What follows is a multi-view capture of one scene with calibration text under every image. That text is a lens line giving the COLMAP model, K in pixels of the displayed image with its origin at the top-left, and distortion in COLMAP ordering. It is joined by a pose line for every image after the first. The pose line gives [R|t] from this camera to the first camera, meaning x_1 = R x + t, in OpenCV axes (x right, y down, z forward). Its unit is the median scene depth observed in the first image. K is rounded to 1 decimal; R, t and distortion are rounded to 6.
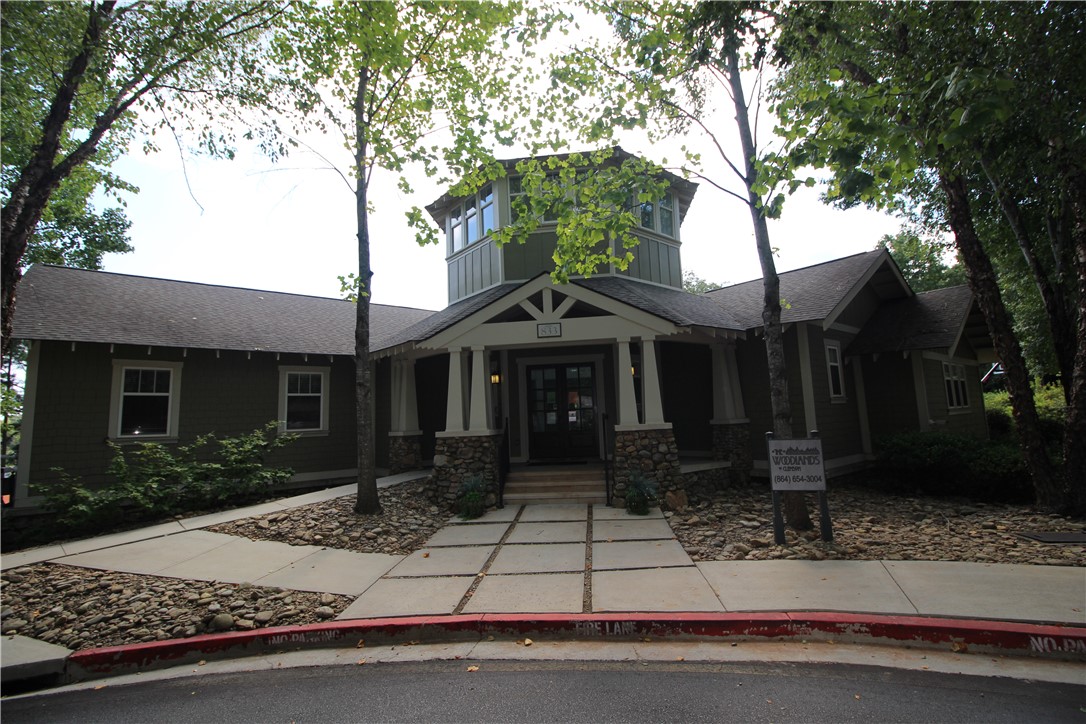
lens RADIAL K [[489.4, 0, 543.0], [0, 489.4, 362.0], [0, 0, 1]] dist [0.000128, -0.000025]
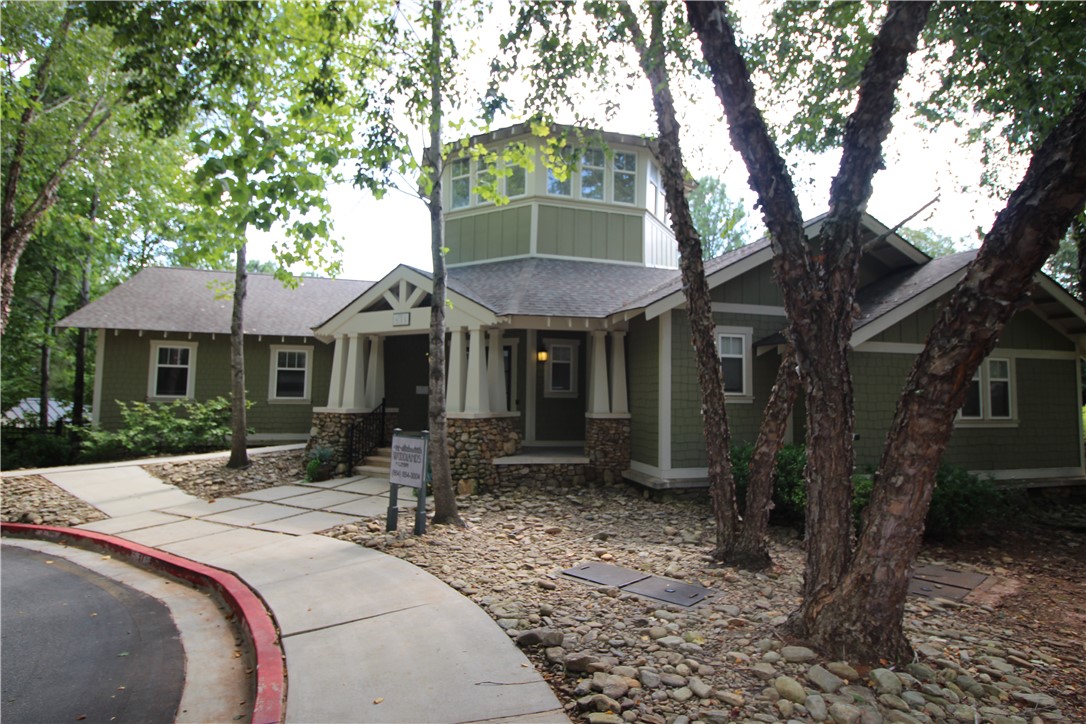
lens RADIAL K [[544.7, 0, 543.0], [0, 544.7, 362.0], [0, 0, 1]] dist [0.000333, 0.000176]
pose [[0.915682, 0.029053, -0.400853, 0.763983], [-0.004148, 0.998014, 0.062859, -0.046903], [0.401883, -0.055896, 0.913983, 0.034745]]
